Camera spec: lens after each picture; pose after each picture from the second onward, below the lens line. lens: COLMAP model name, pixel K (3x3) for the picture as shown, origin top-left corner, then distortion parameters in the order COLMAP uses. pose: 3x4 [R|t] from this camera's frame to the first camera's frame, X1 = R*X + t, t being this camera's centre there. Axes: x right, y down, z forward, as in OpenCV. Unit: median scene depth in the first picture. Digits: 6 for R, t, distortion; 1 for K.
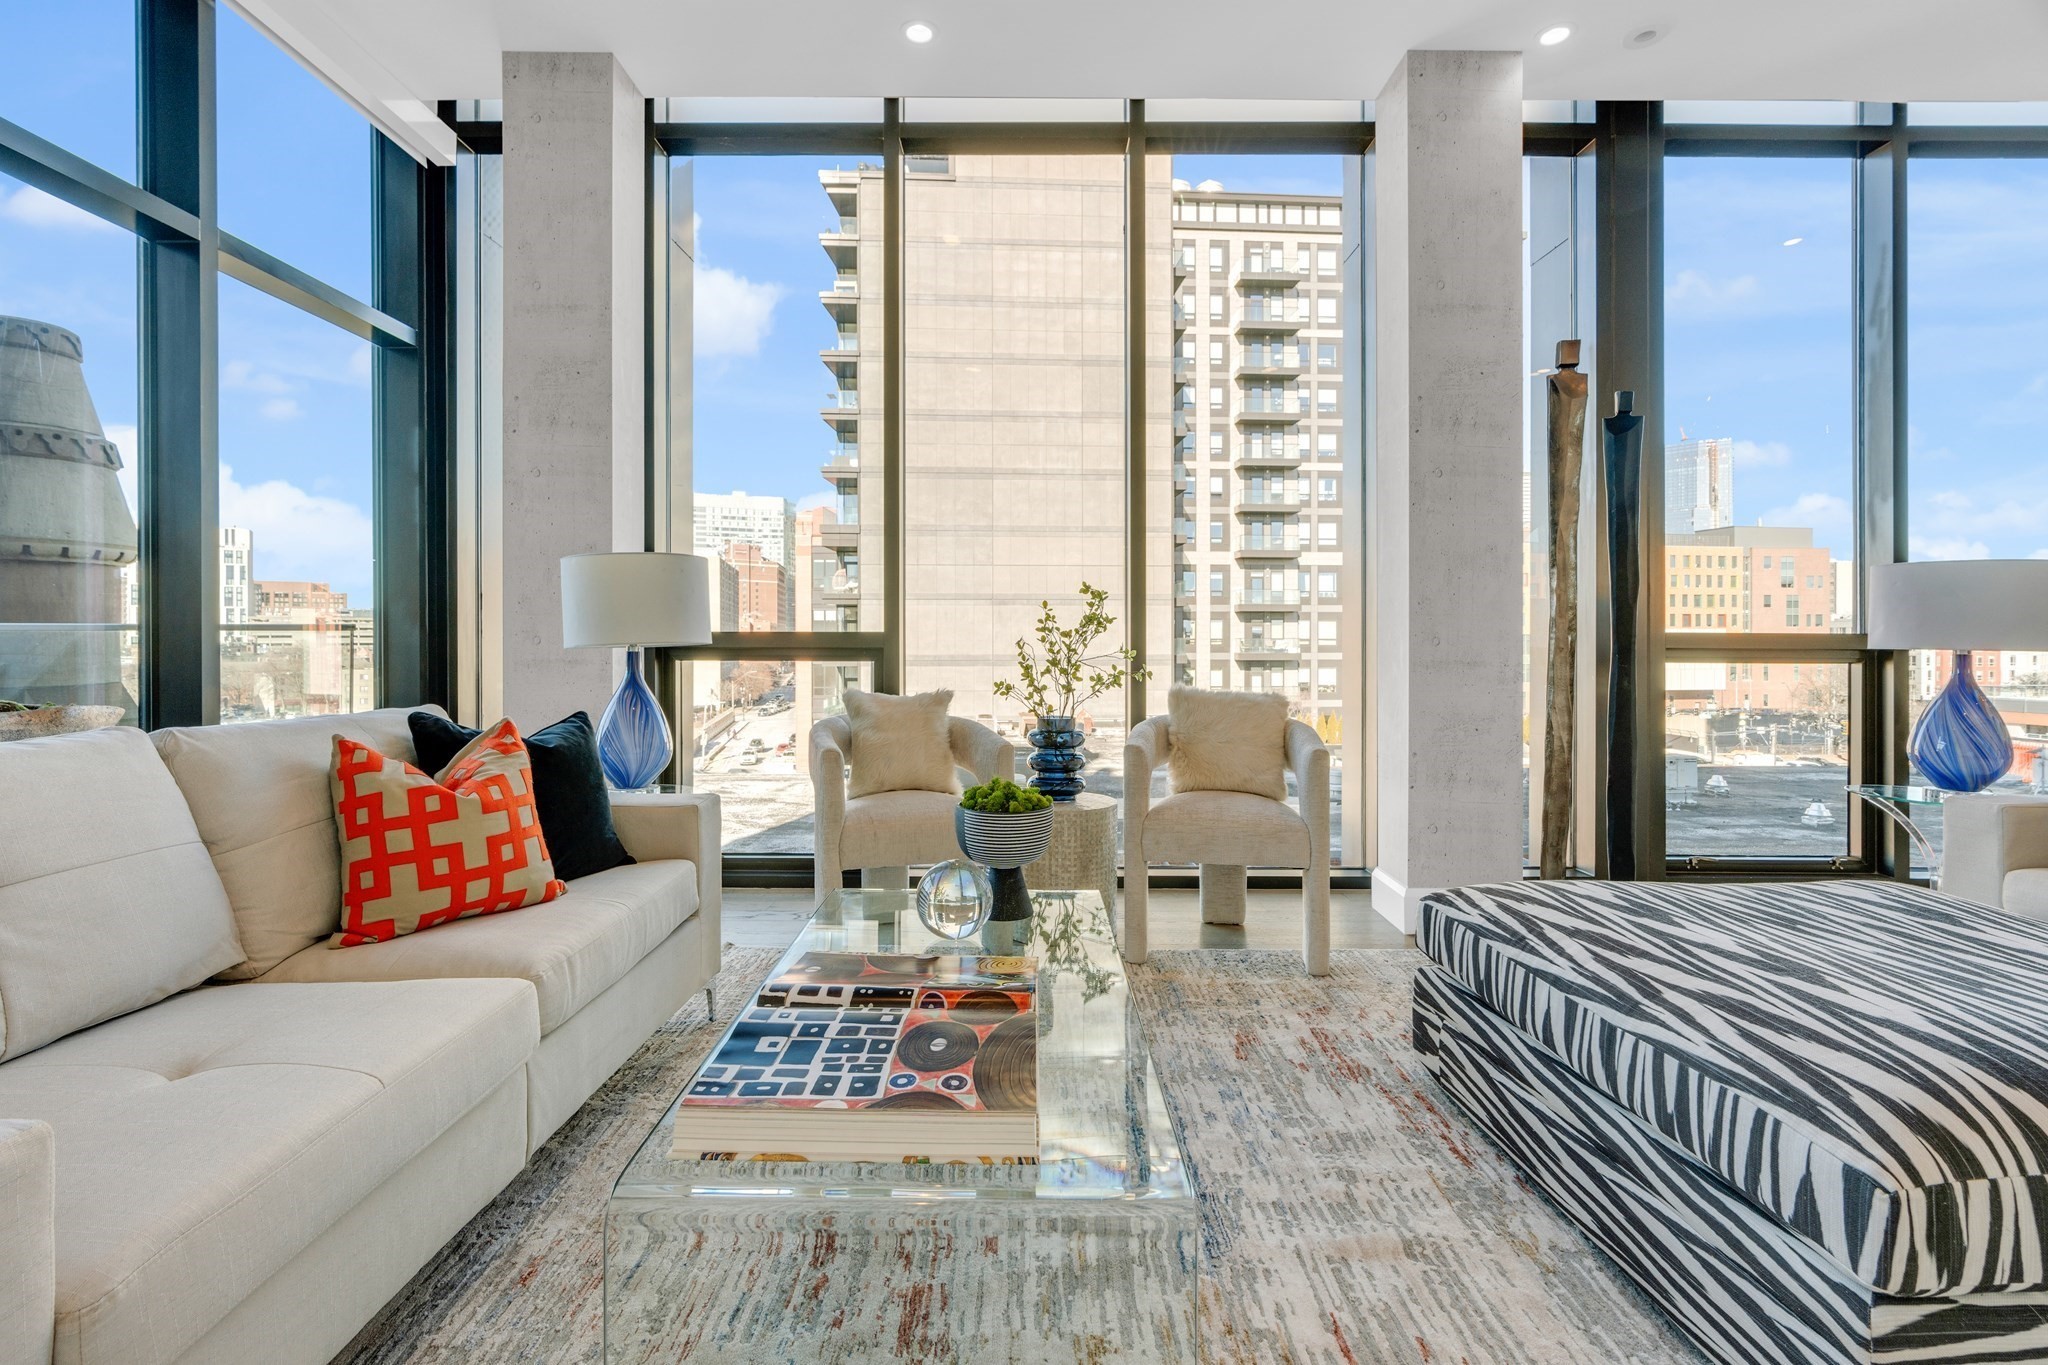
lens RADIAL K [[937.6, 0, 1019.3], [0, 937.6, 644.6], [0, 0, 1]] dist [-0.009940, -0.000034]
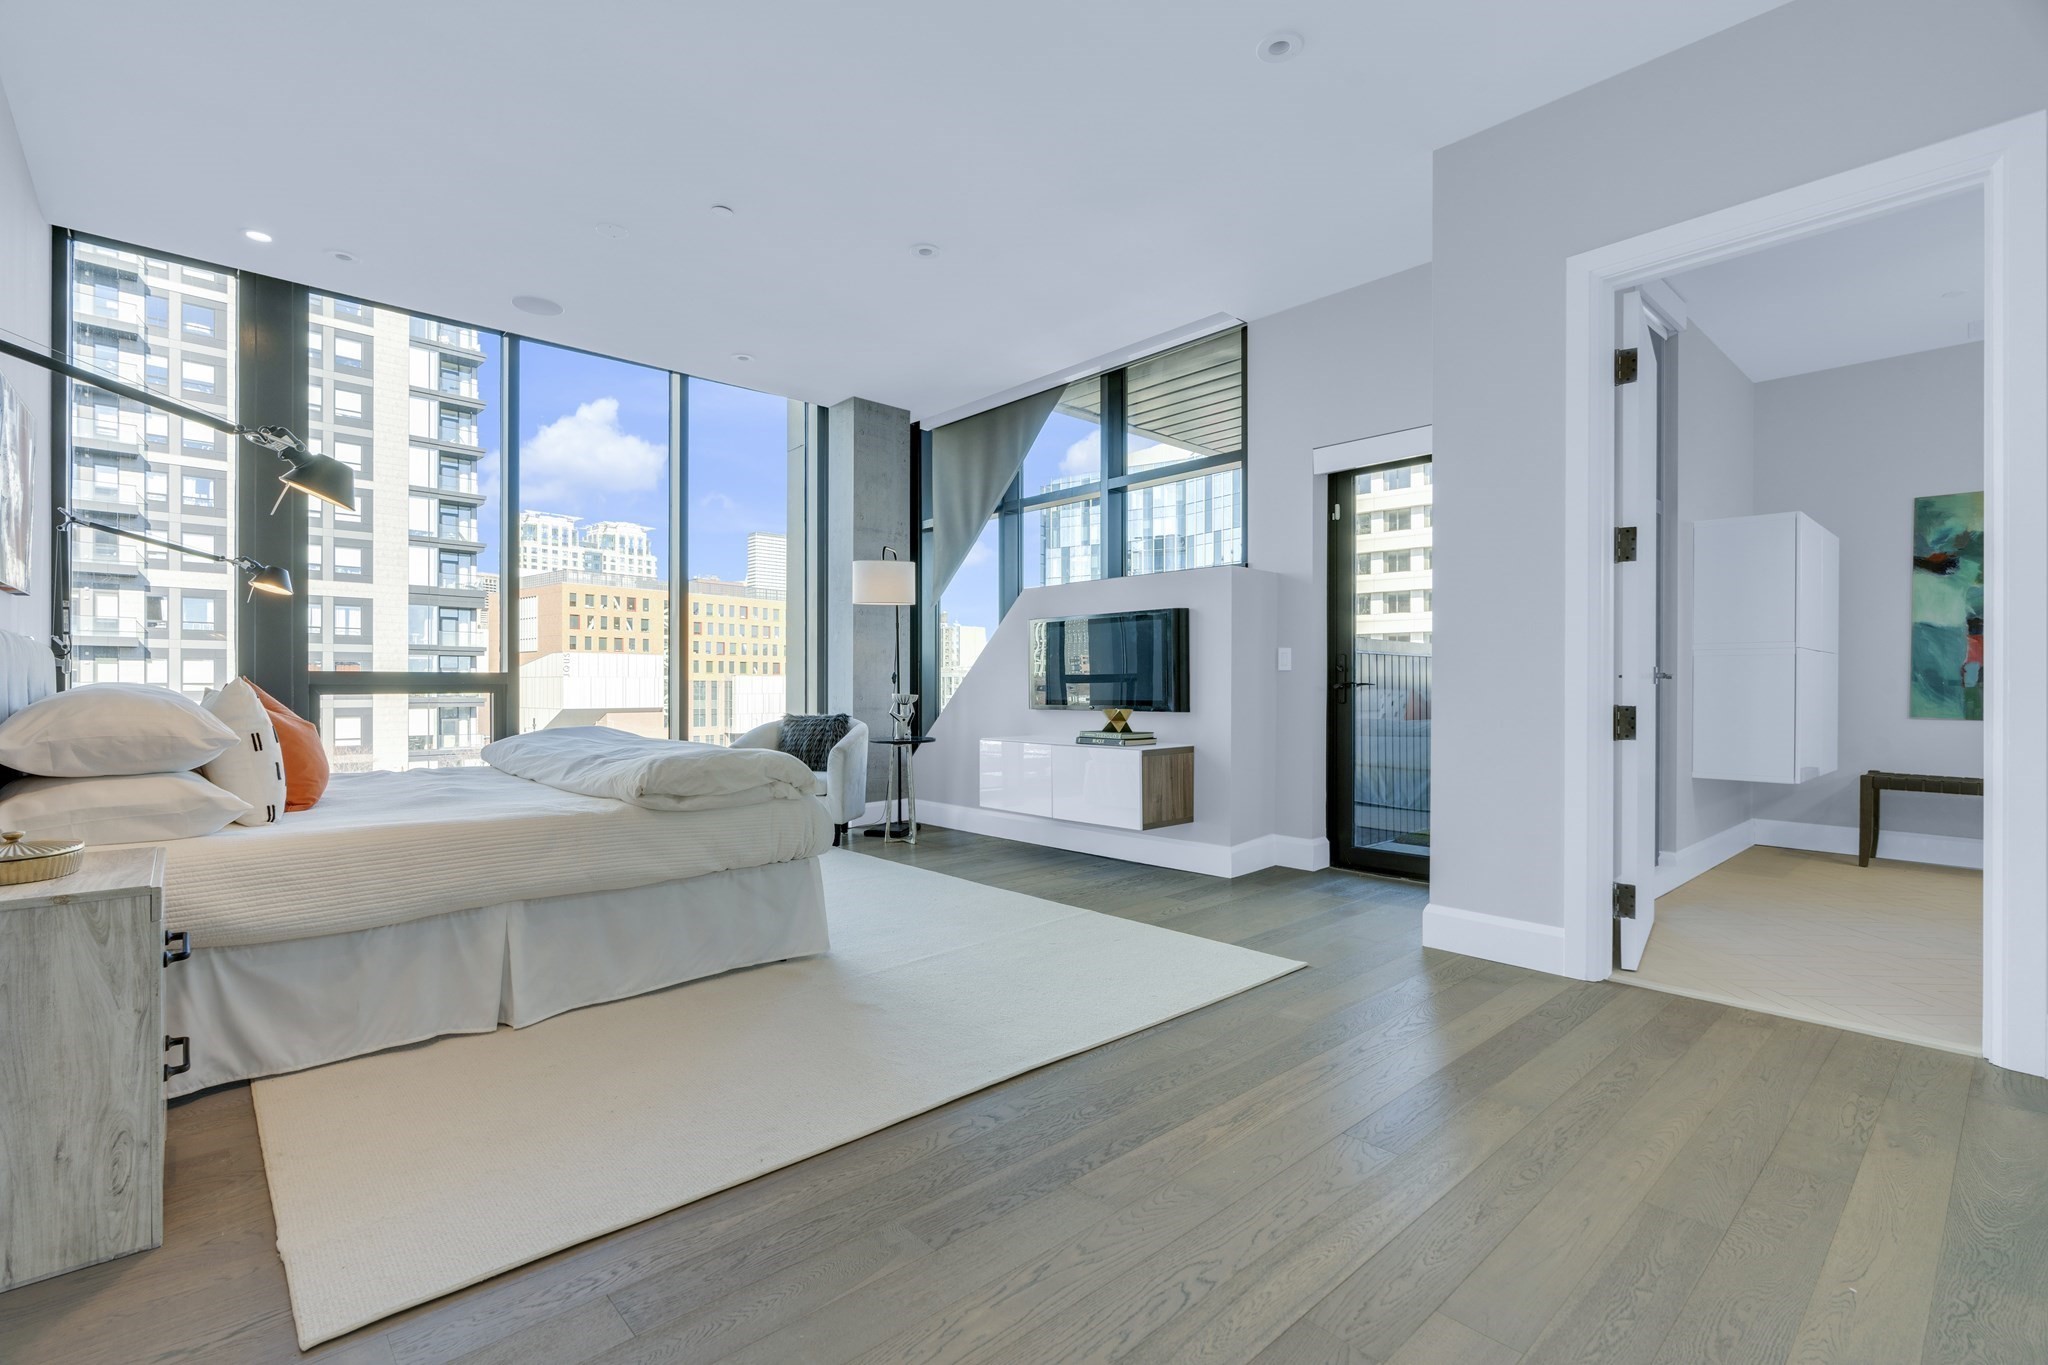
lens RADIAL K [[926.2, 0, 1017.6], [0, 926.2, 686.4], [0, 0, 1]] dist [-0.001058, -0.000312]
pose [[0.742917, 0.001986, 0.669381, 0.324124], [0.000927, 0.999992, -0.003996, 0.000254], [-0.669383, 0.003590, 0.742909, -0.029429]]
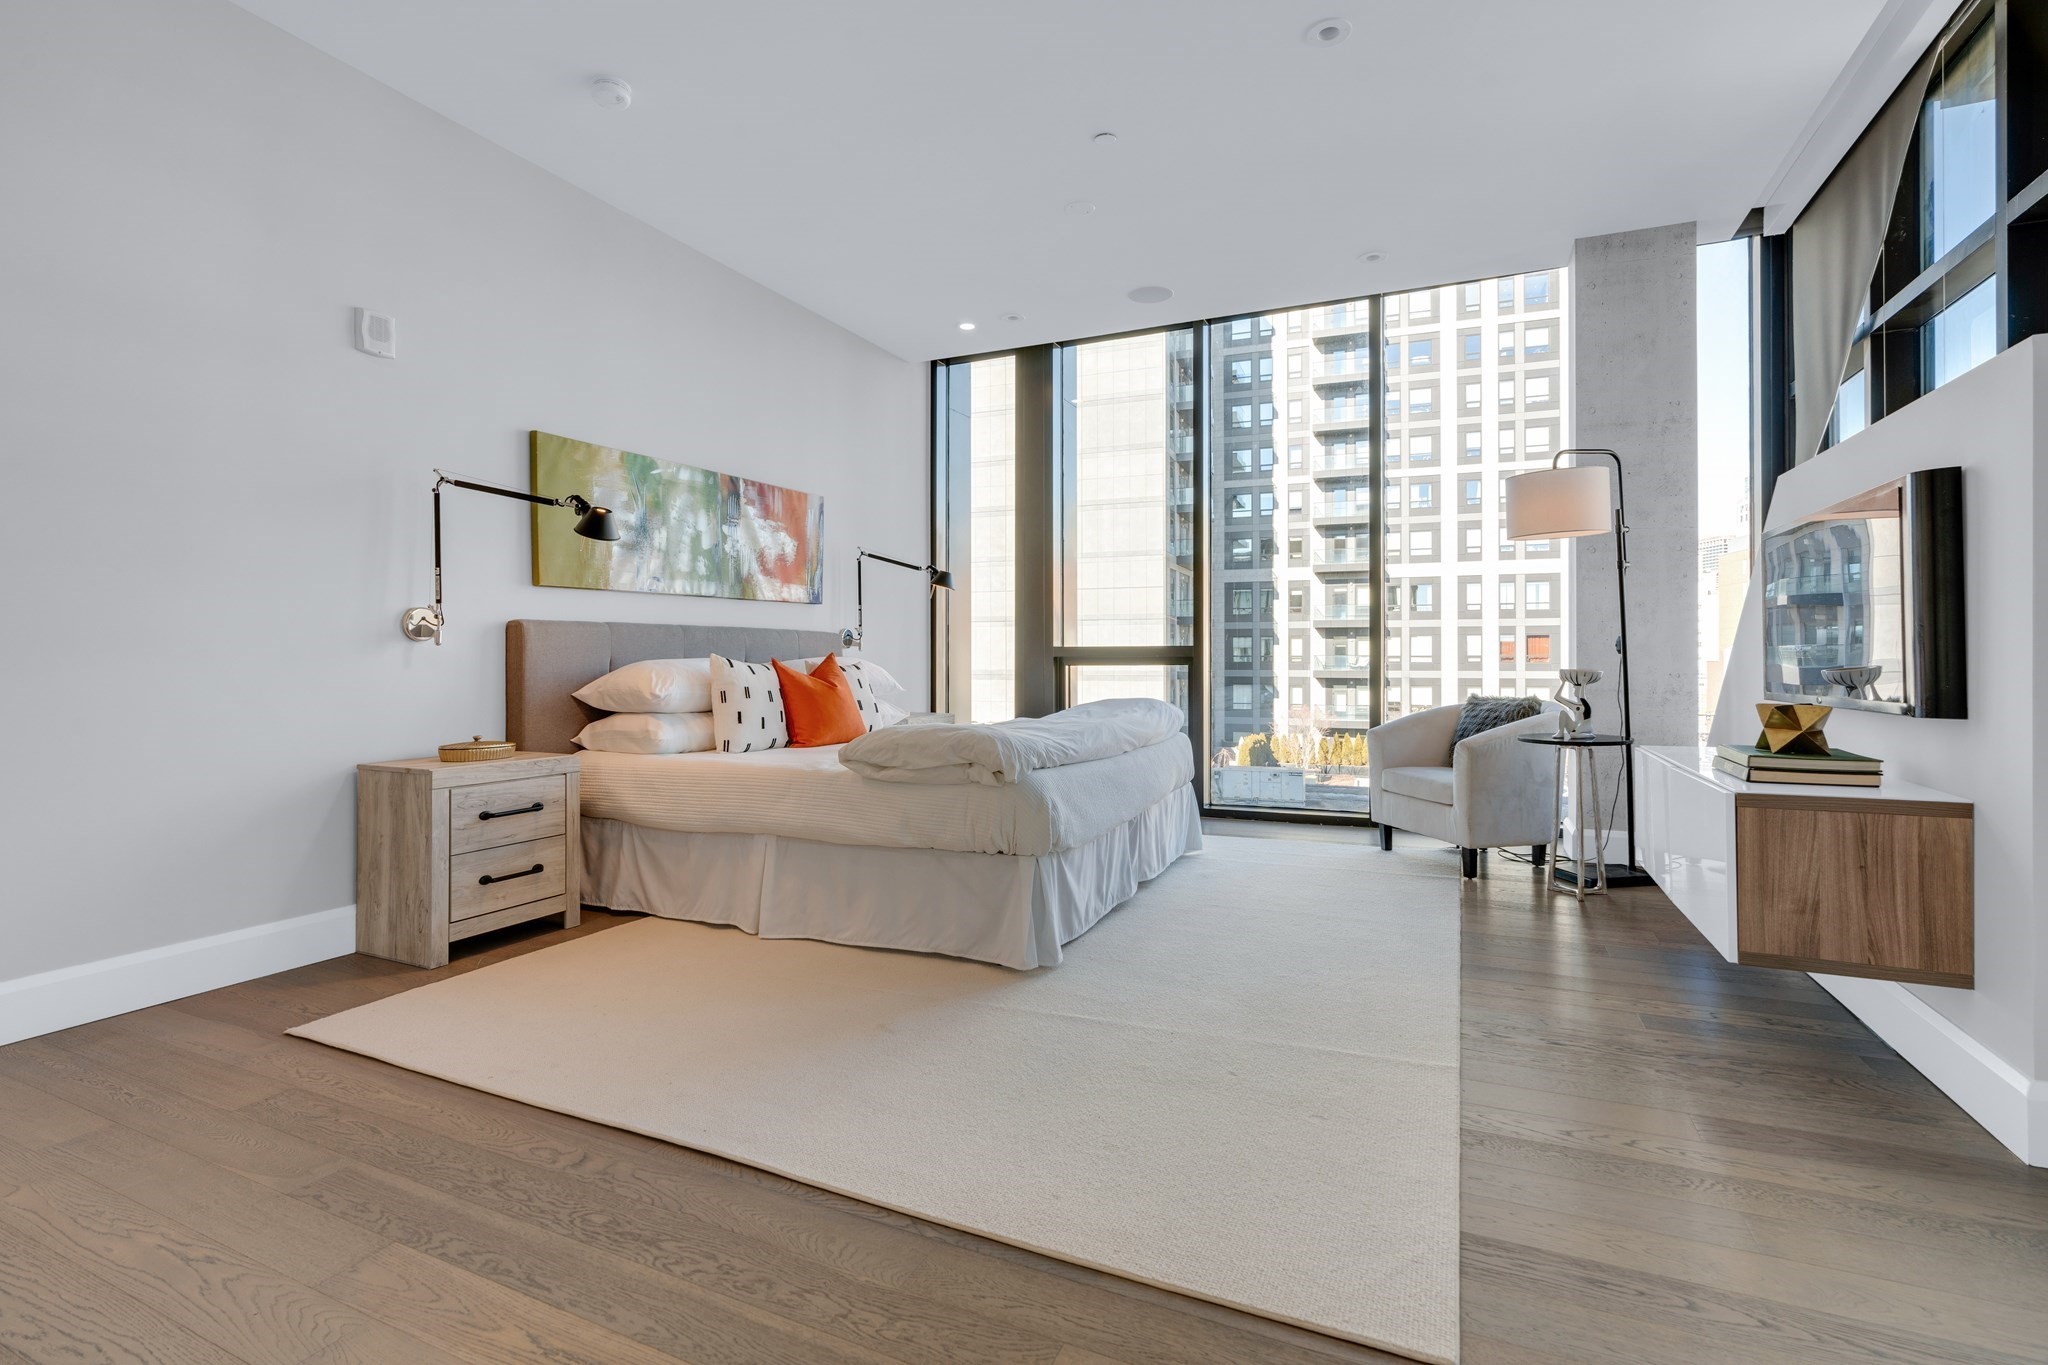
lens RADIAL K [[944.1, 0, 1013.8], [0, 944.1, 653.6], [0, 0, 1]] dist [-0.001639, 0.000460]
pose [[0.904231, -0.001204, -0.427042, 0.367791], [-0.002379, 0.999966, -0.007855, 0.000162], [0.427037, 0.008119, 0.904198, -0.025019]]
